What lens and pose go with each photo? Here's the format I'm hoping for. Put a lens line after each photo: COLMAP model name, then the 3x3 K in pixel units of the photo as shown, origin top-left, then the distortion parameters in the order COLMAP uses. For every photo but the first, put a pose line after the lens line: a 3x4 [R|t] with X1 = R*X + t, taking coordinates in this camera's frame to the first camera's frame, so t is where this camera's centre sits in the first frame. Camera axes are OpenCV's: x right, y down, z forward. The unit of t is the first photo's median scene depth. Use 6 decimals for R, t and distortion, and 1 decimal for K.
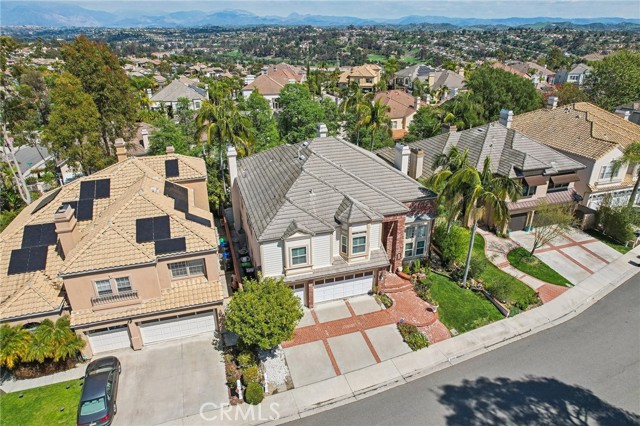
lens RADIAL K [[413.3, 0, 323.4], [0, 413.3, 215.9], [0, 0, 1]] dist [-0.089459, 0.084268]
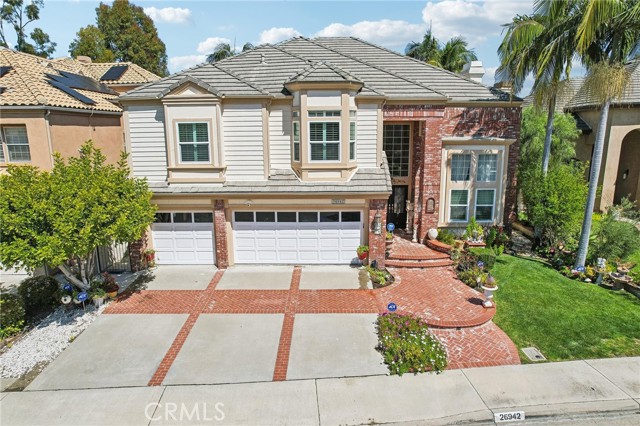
lens RADIAL K [[413.3, 0, 323.4], [0, 413.3, 215.9], [0, 0, 1]] dist [-0.089459, 0.084268]
pose [[0.950194, 0.061133, -0.305604, 0.211612], [-0.126799, 0.971579, -0.199890, 0.223513], [0.284699, 0.228685, 0.930940, 0.509635]]
